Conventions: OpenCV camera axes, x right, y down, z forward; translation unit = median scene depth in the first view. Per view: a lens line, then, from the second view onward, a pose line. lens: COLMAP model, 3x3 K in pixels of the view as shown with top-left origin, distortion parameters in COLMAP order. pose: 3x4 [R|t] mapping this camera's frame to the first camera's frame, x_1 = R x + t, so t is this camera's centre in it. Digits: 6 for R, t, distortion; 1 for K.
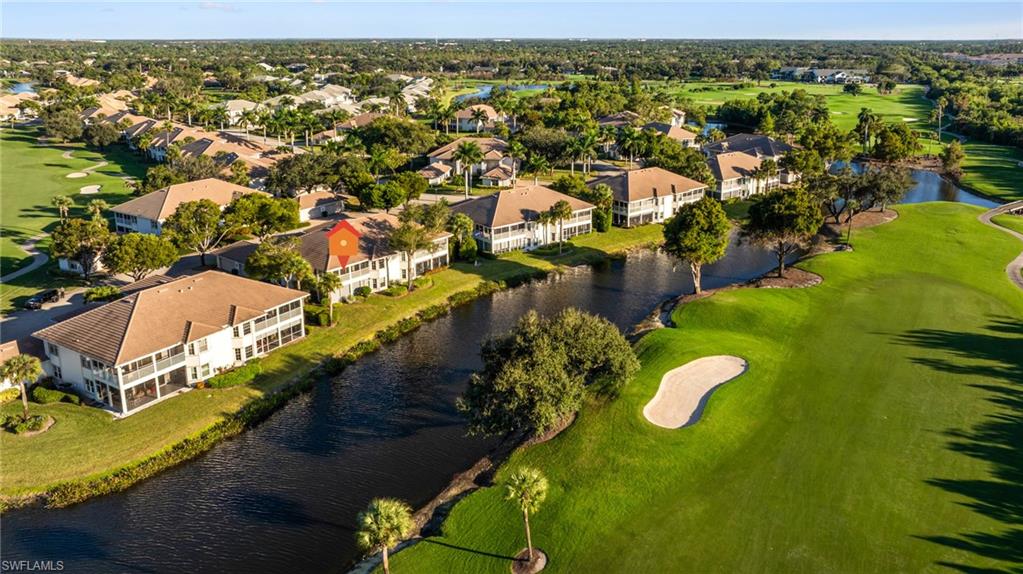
lens RADIAL K [[732.8, 0, 511.5], [0, 732.8, 287.0], [0, 0, 1]] dist [-0.011769, -0.004252]
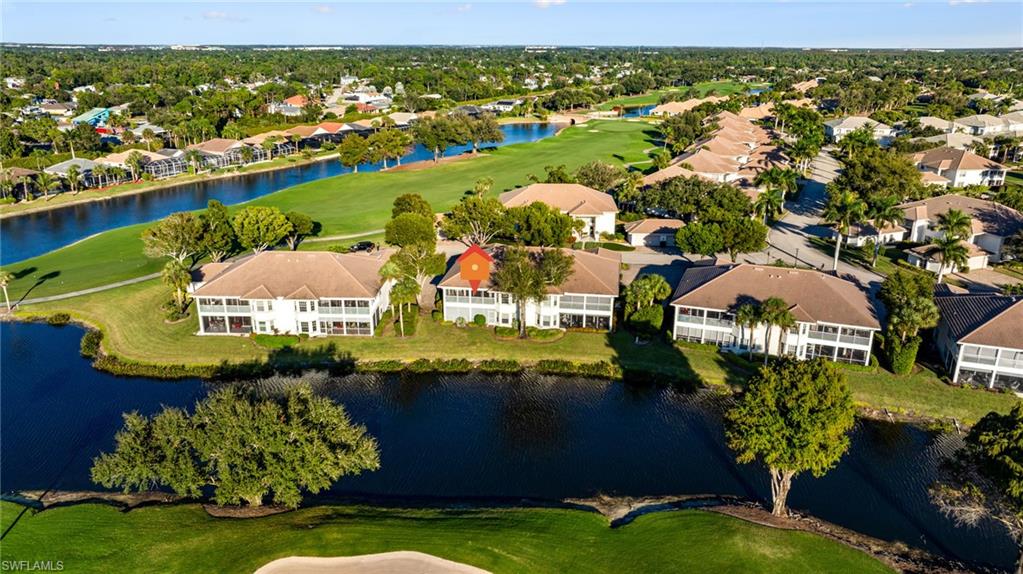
lens RADIAL K [[732.8, 0, 511.5], [0, 732.8, 287.0], [0, 0, 1]] dist [-0.011769, -0.004252]
pose [[0.529371, 0.280049, -0.800836, 0.550126], [-0.292612, 0.946295, 0.137492, -0.172865], [0.796332, 0.161550, 0.582887, 0.484574]]
